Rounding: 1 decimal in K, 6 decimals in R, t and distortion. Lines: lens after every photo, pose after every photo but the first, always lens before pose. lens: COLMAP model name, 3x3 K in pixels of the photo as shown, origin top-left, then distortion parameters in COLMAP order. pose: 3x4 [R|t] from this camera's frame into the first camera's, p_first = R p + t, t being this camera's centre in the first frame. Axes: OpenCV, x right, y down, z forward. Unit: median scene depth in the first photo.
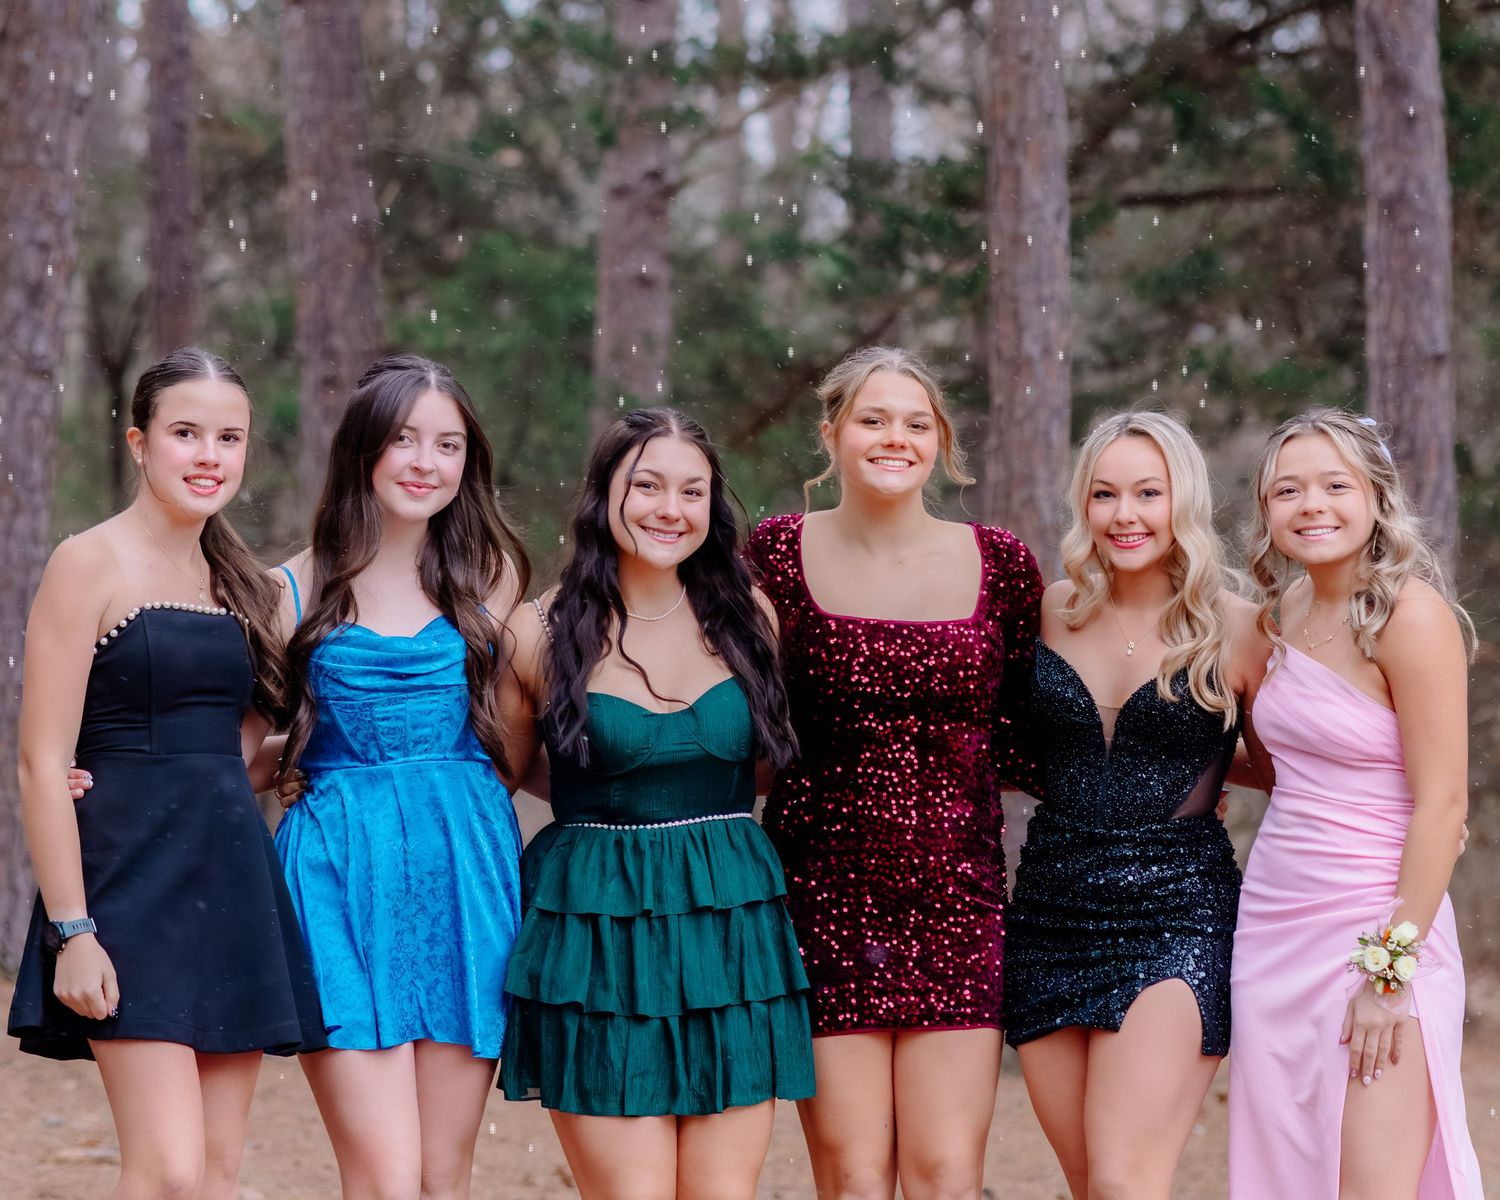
lens RADIAL K [[7757.4, 0, 704.0], [0, 7757.4, 407.5], [0, 0, 1]] dist [0.055203, 0.810896]
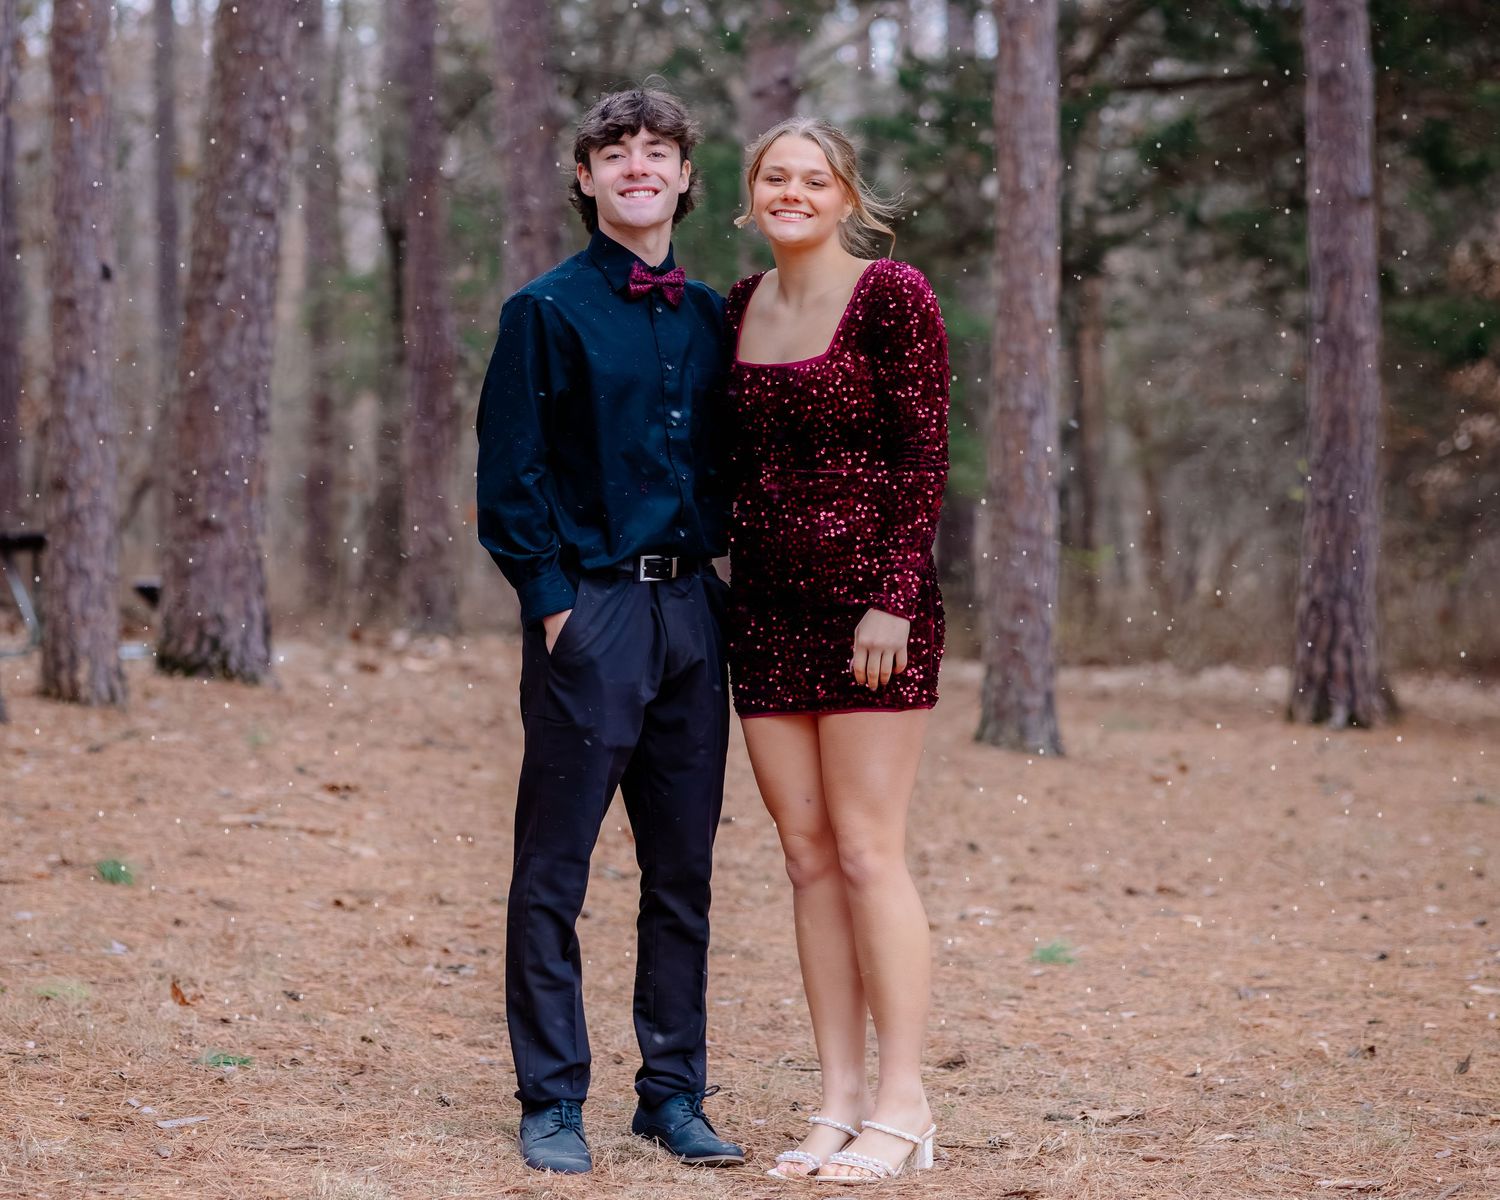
lens RADIAL K [[5482.3, 0, 587.2], [0, 5482.3, 435.1], [0, 0, 1]] dist [-0.047890, 2.166759]
pose [[0.998401, -0.009995, -0.055633, 0.016030], [0.011499, 0.999576, 0.026766, 0.007295], [0.055341, -0.027363, 0.998092, 0.079678]]
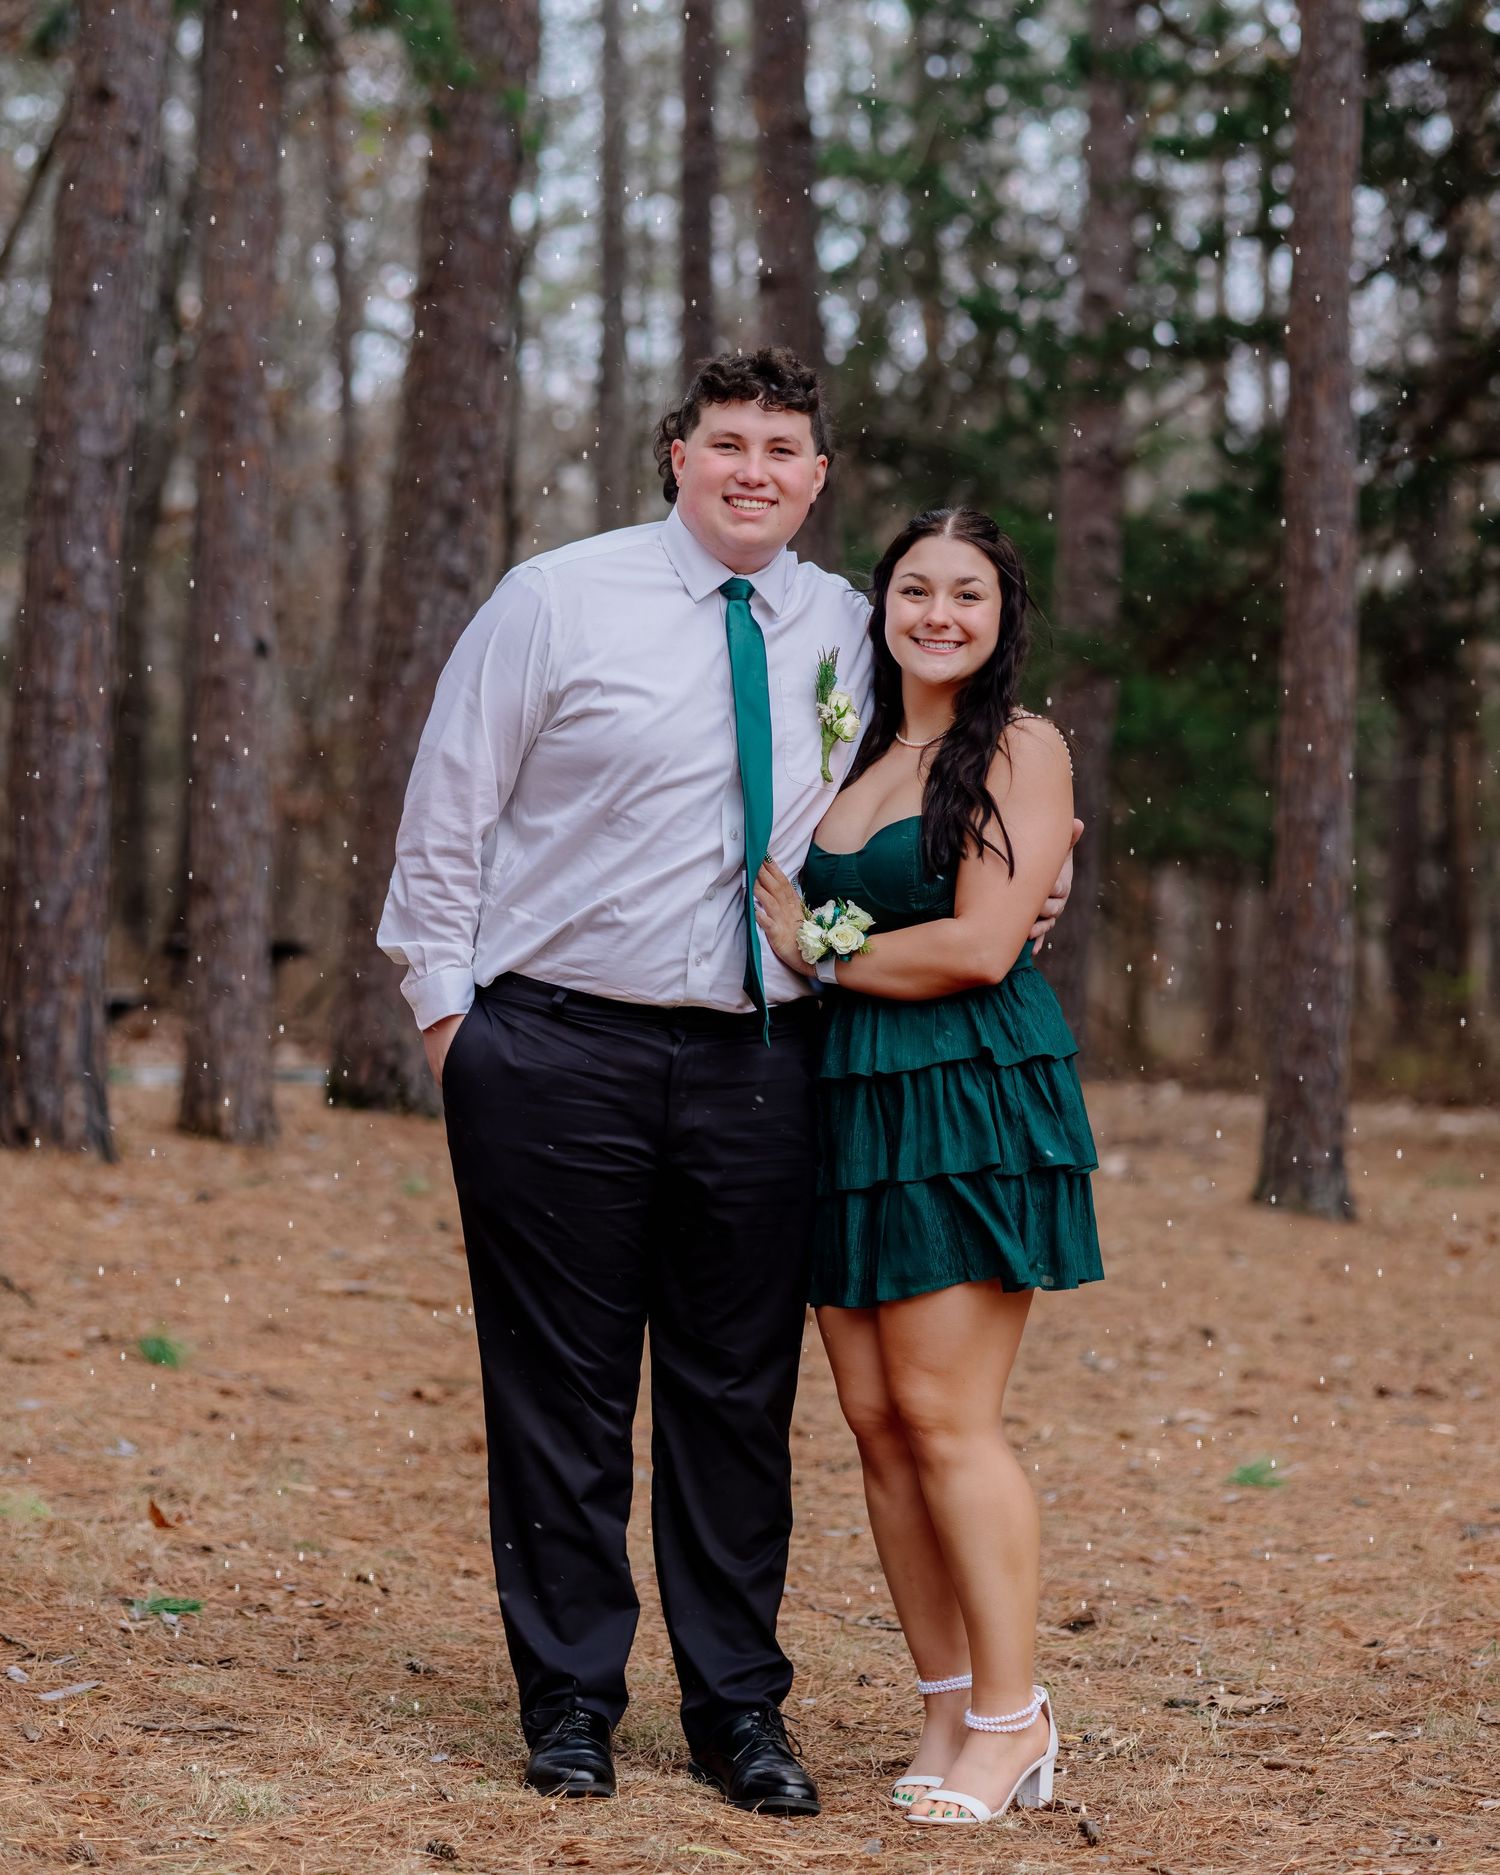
lens RADIAL K [[5913.7, 0, 747.0], [0, 5913.7, 662.7], [0, 0, 1]] dist [-0.032526, 0.395064]
pose [[0.995740, 0.003066, -0.092153, 0.031500], [-0.003343, 0.999990, -0.002851, 0.008039], [0.092143, 0.003147, 0.995741, 0.124401]]
